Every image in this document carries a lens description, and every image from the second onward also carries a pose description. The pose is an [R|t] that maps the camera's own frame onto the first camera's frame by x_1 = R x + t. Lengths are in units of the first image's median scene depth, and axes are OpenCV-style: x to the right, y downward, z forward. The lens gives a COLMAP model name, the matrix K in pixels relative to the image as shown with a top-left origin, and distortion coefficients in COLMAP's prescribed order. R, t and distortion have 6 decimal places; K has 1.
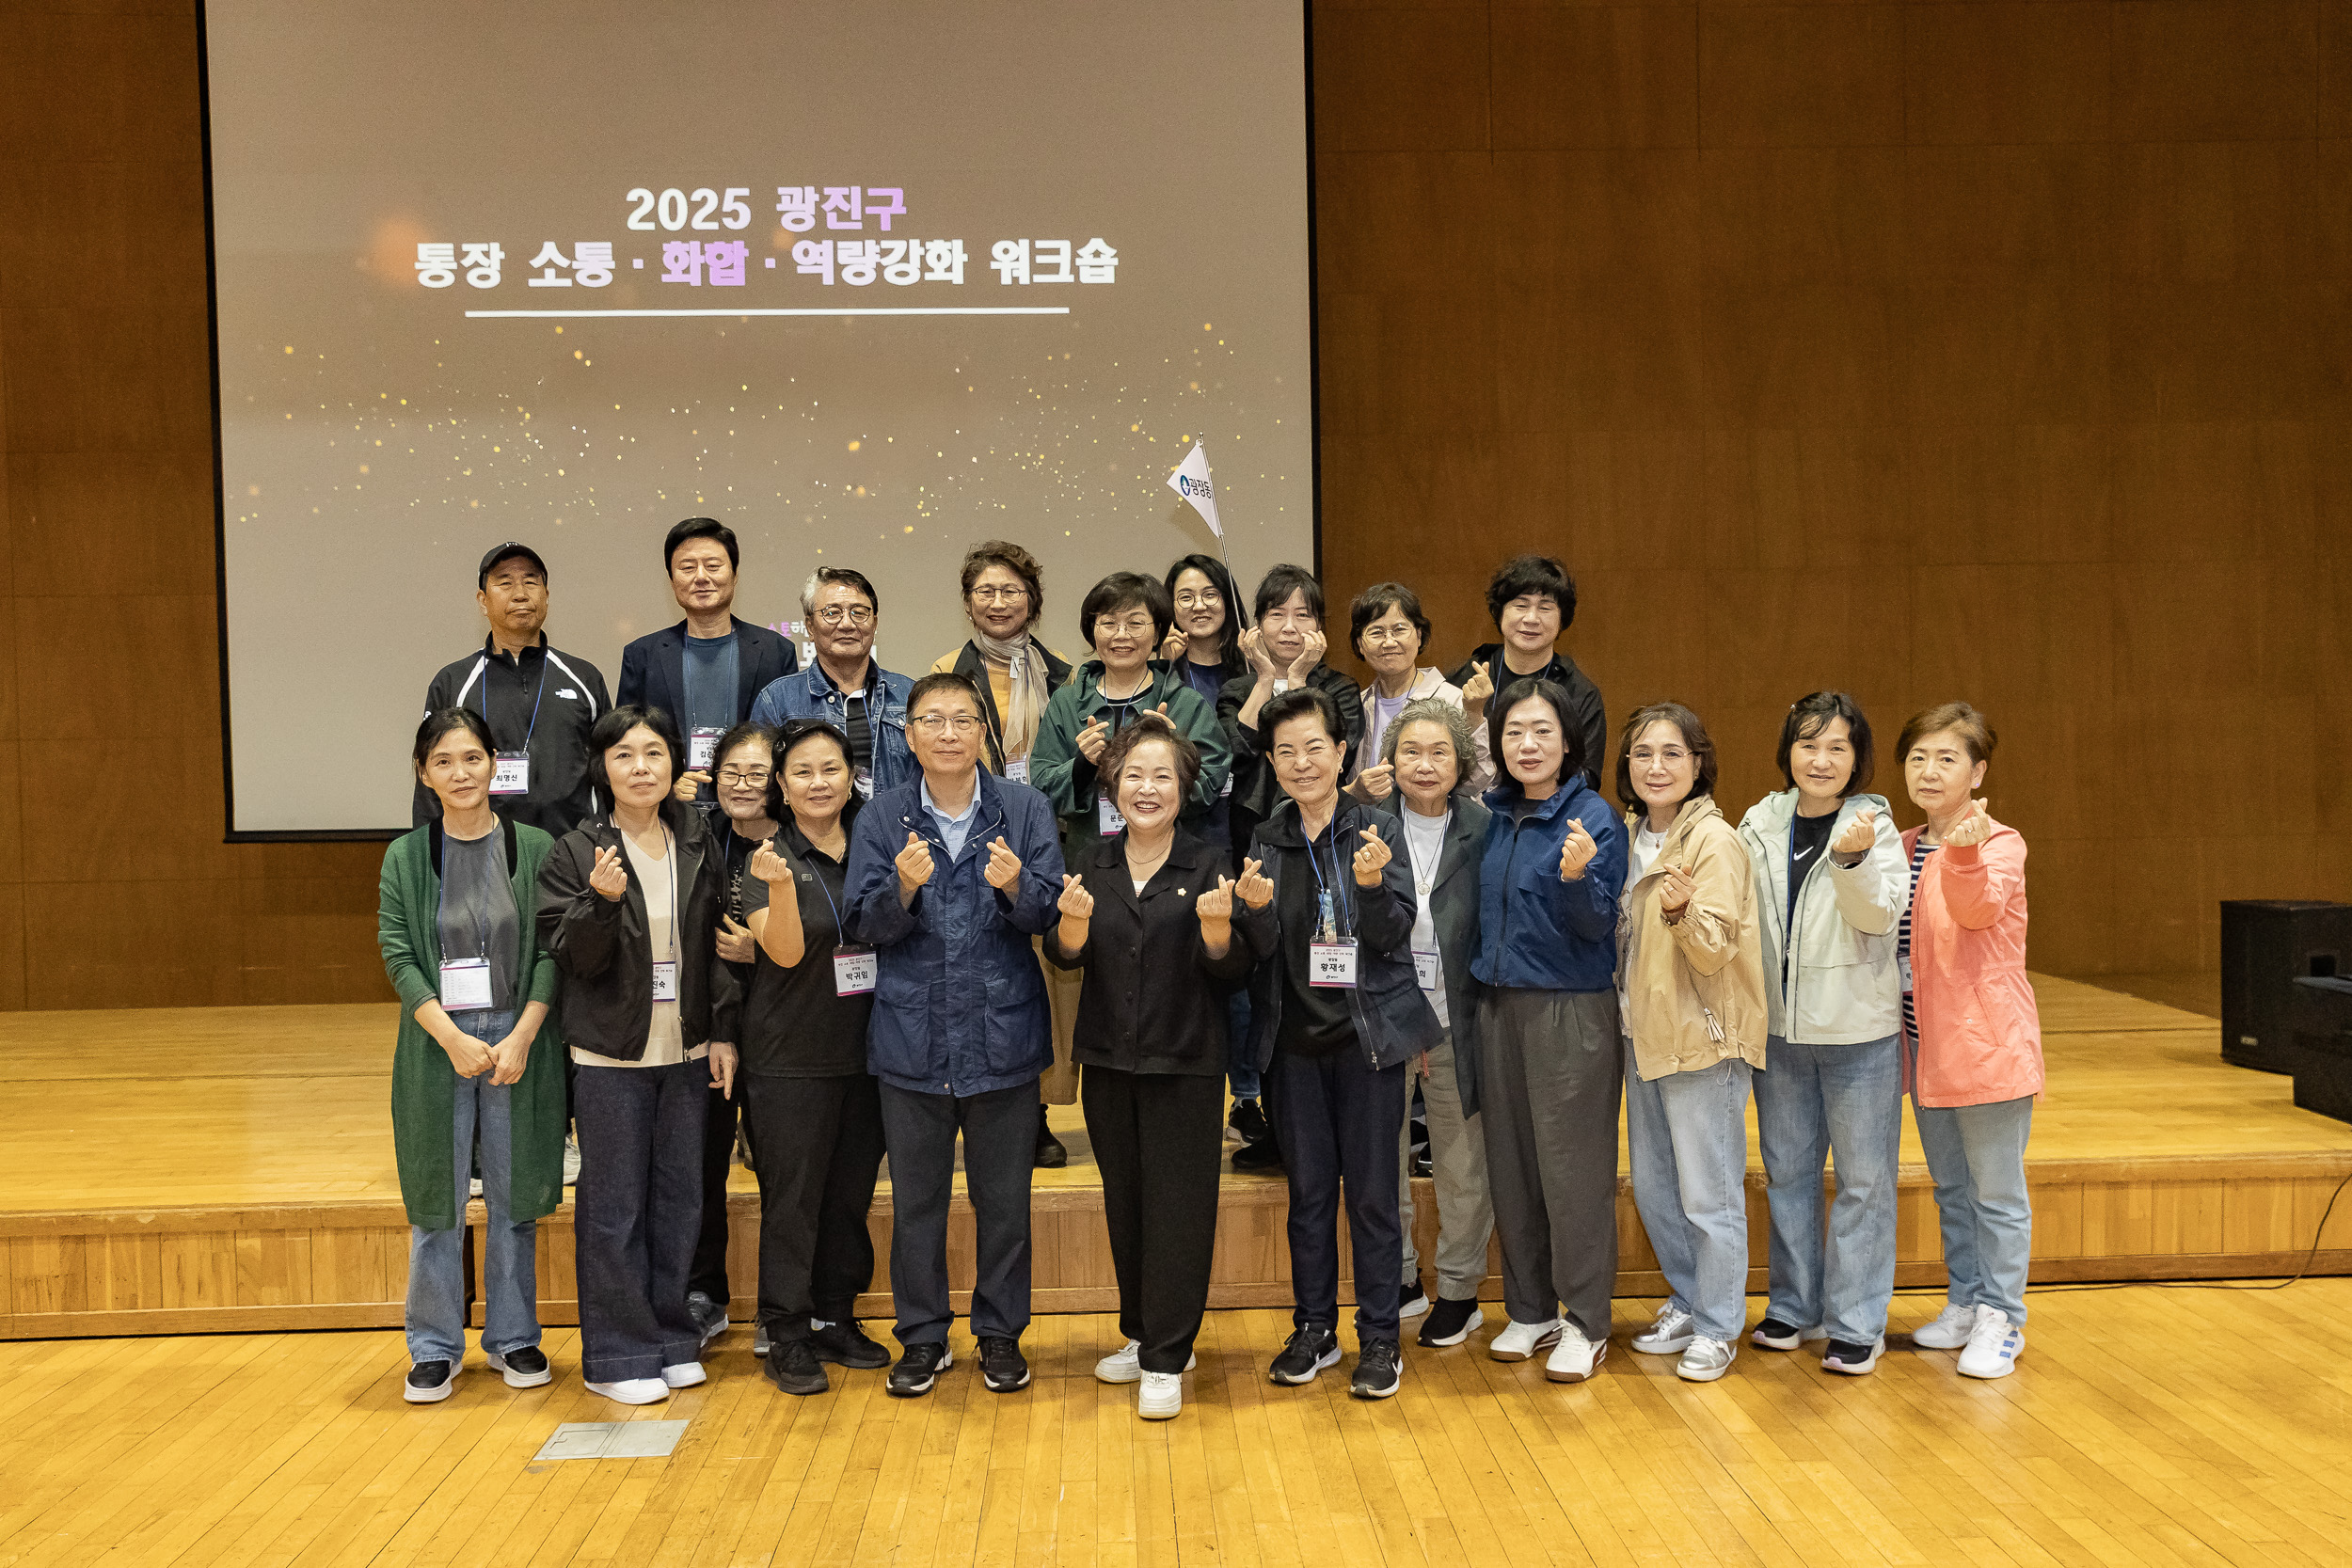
lens RADIAL K [[2019.3, 0, 1165.5], [0, 2019.3, 794.8], [0, 0, 1]] dist [0.001148, 0.048305]
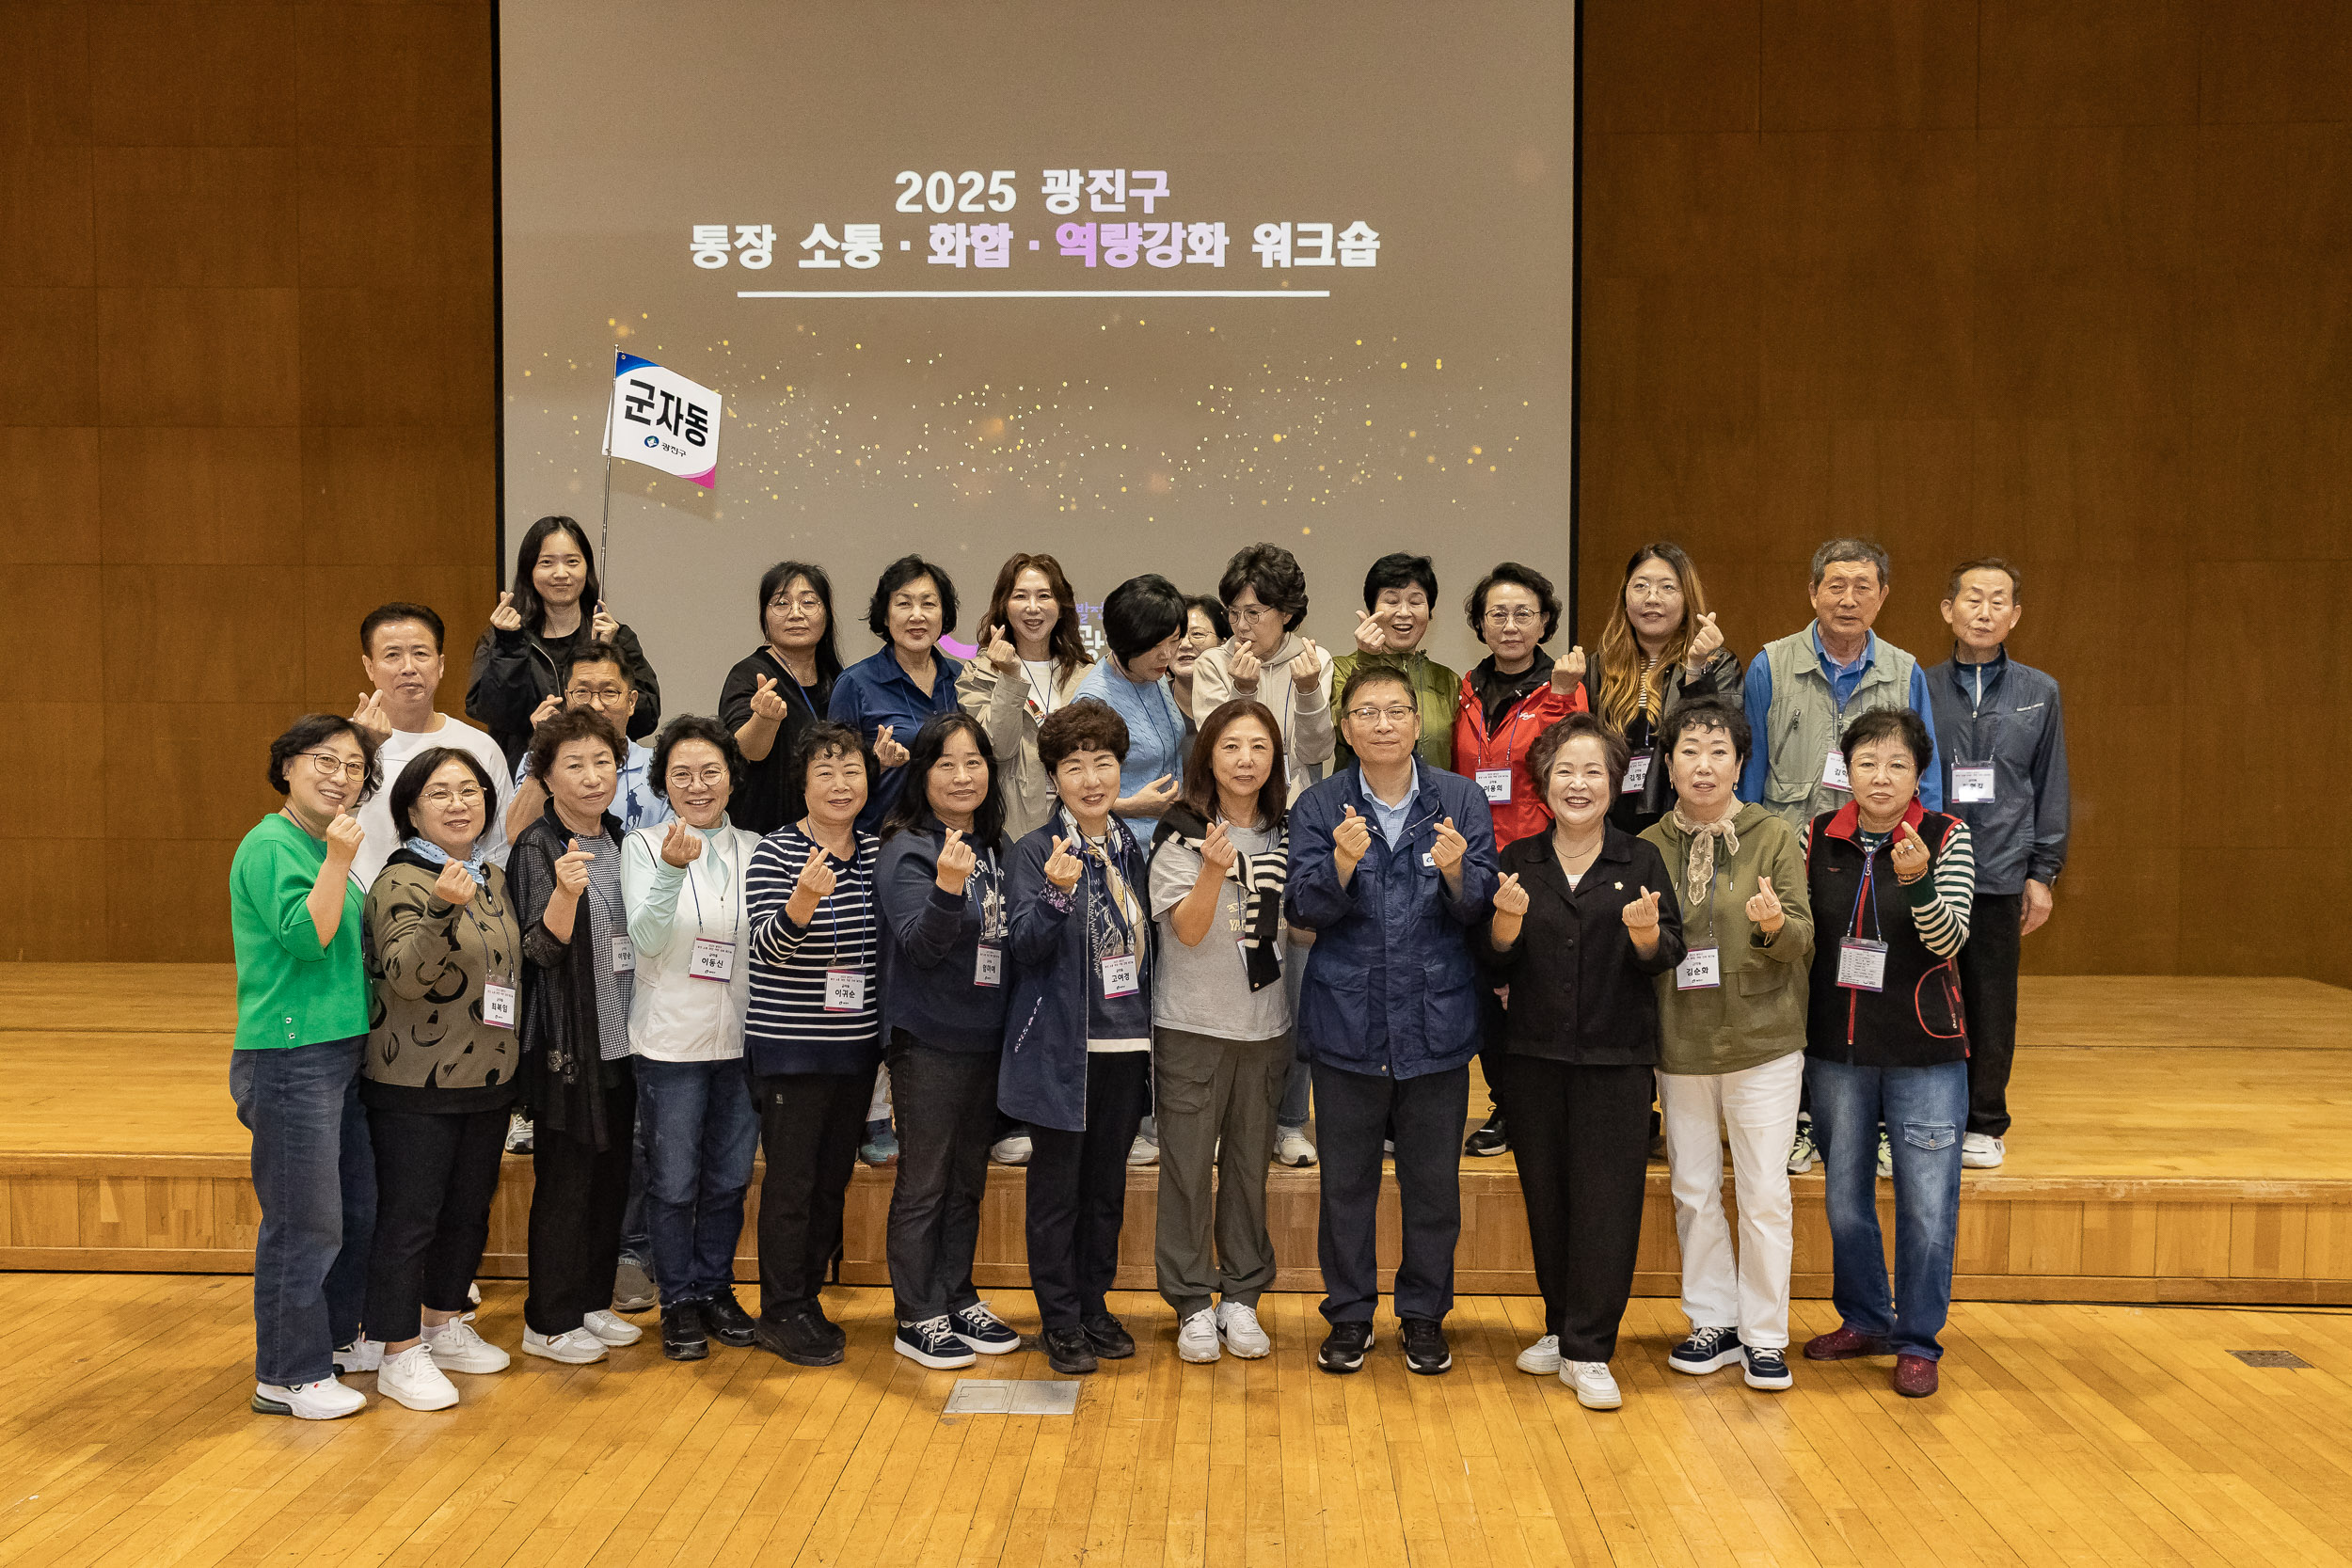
lens RADIAL K [[2070.1, 0, 1134.5], [0, 2070.1, 775.6], [0, 0, 1]] dist [0.005284, 0.042125]
pose [[0.997454, 0.022364, -0.067712, -0.070342], [-0.022247, 0.999749, 0.002479, -0.002249], [0.067751, -0.000967, 0.997702, -0.028346]]
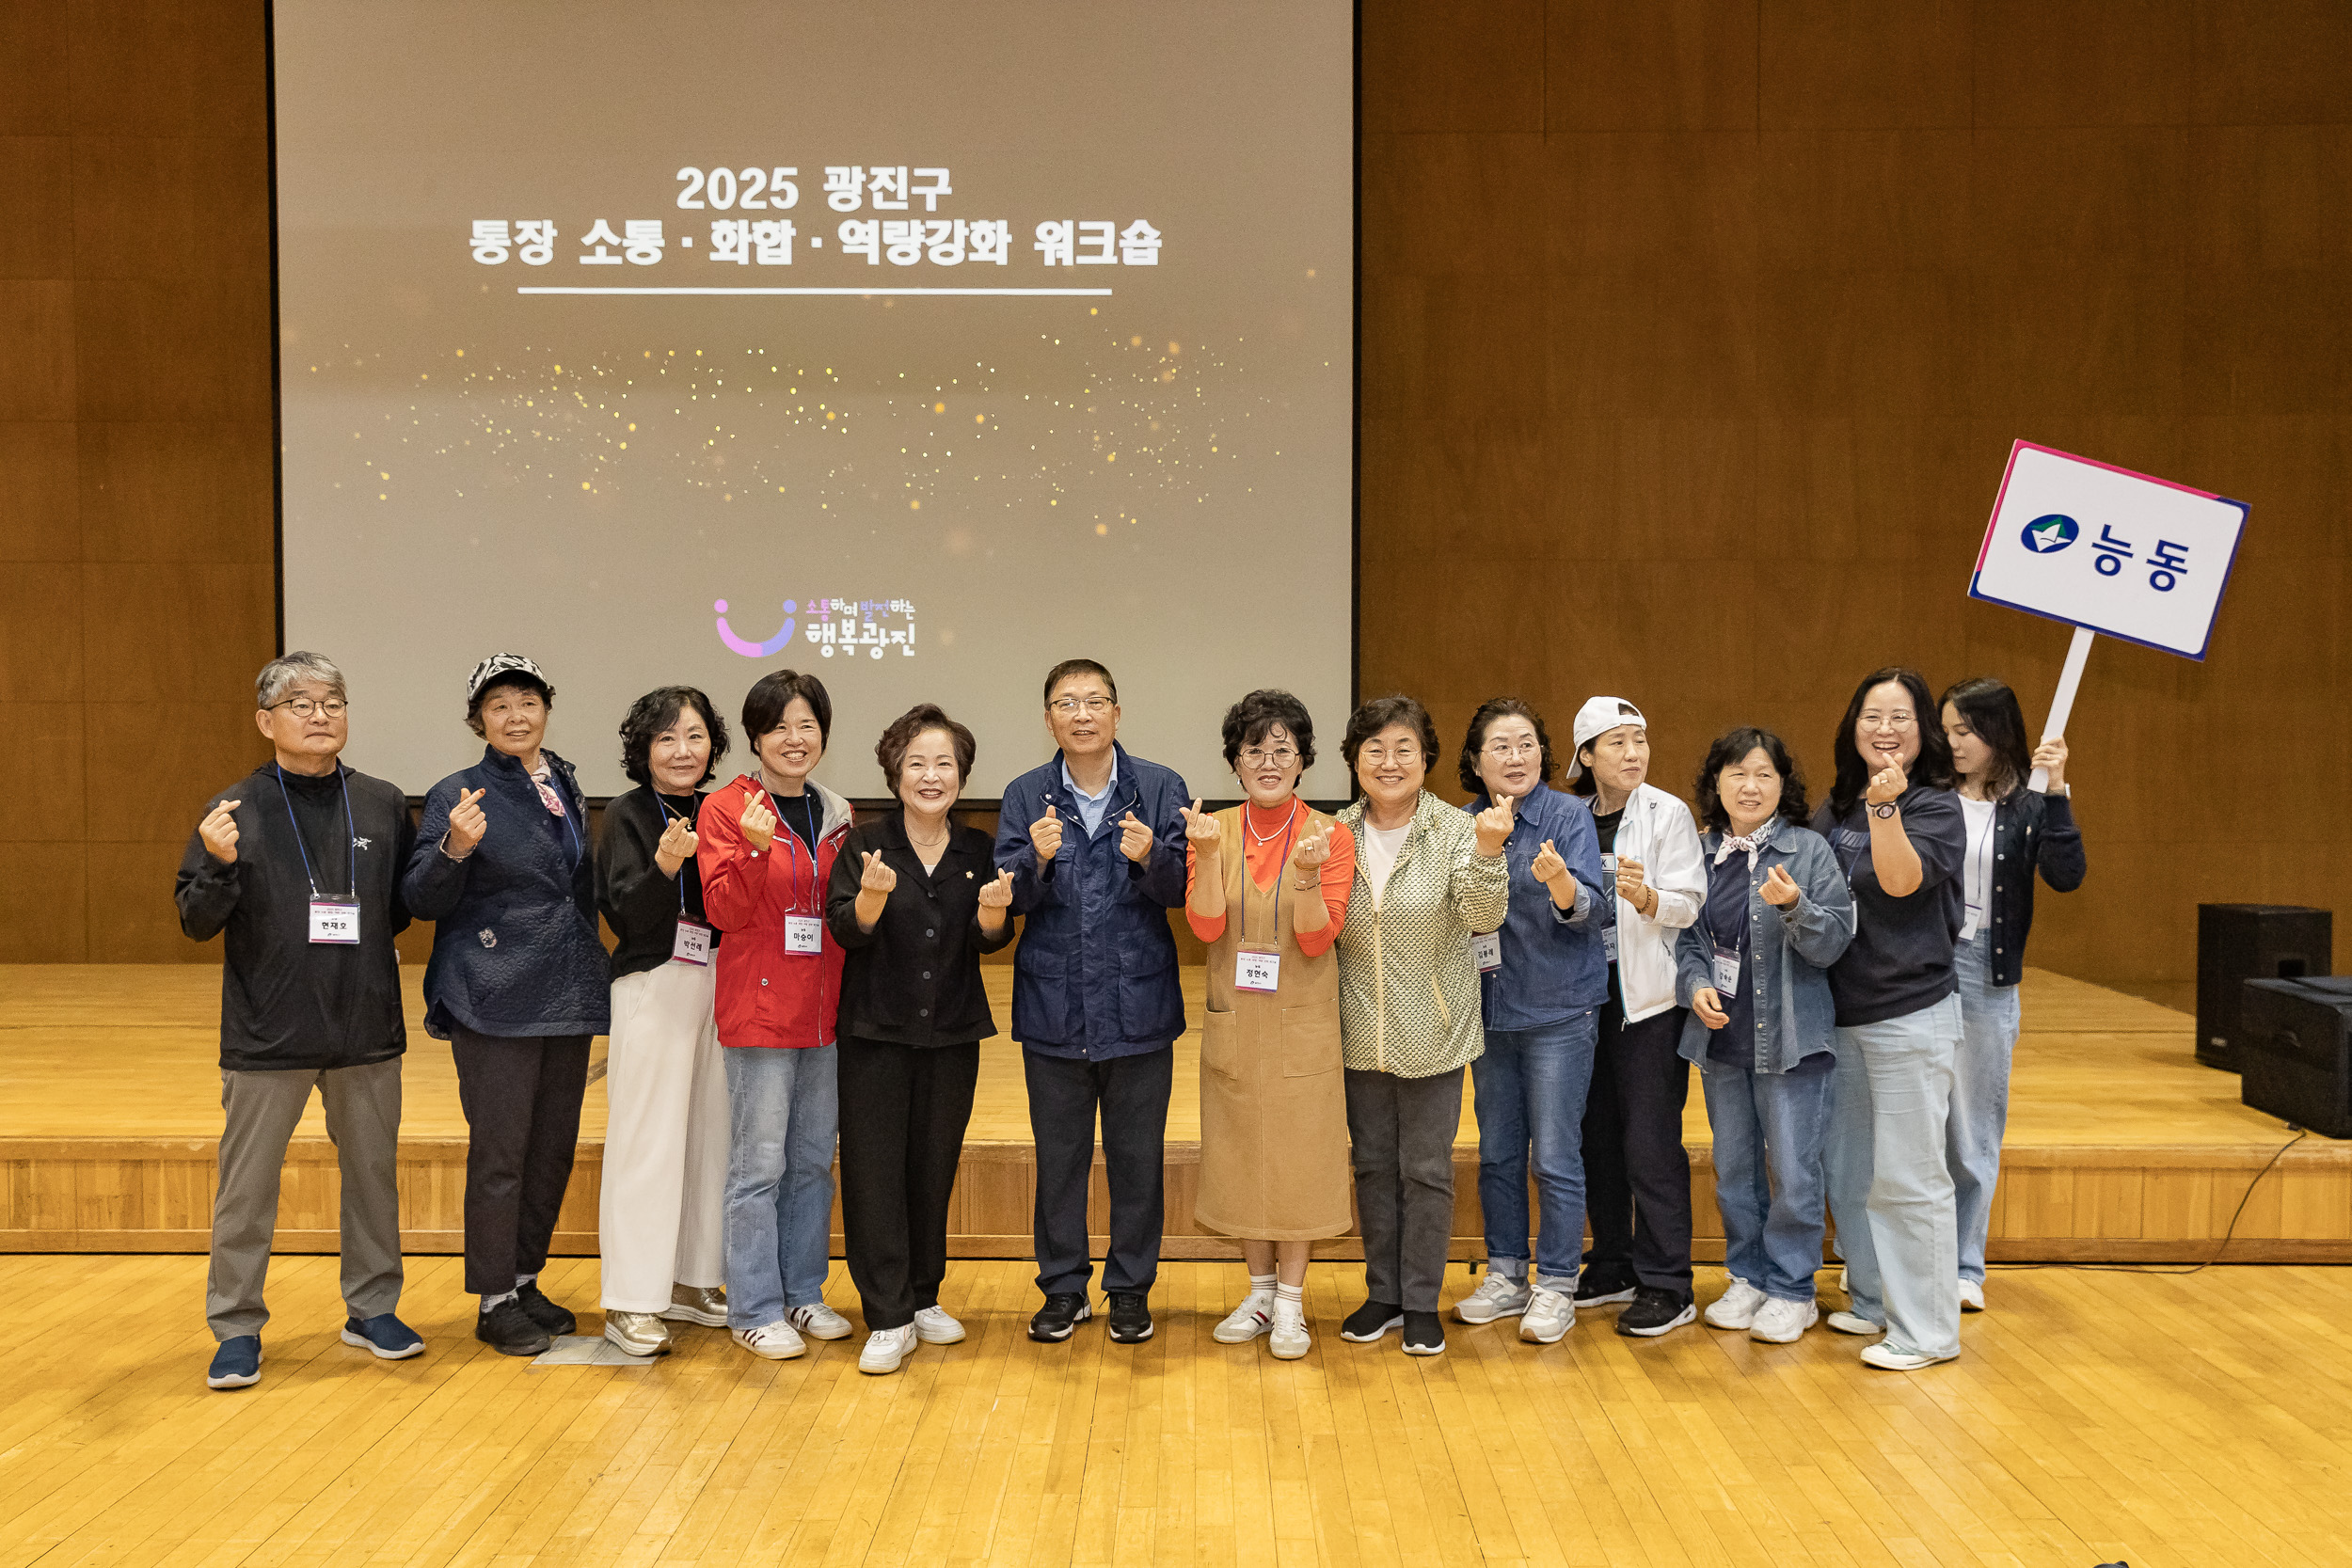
lens RADIAL K [[2190.2, 0, 1183.0], [0, 2190.2, 797.8], [0, 0, 1]] dist [0.033815, 0.000000]
pose [[0.998559, 0.020517, -0.049578, 0.047595], [-0.019955, 0.999731, 0.011805, -0.002428], [0.049807, -0.010799, 0.998700, -0.090758]]
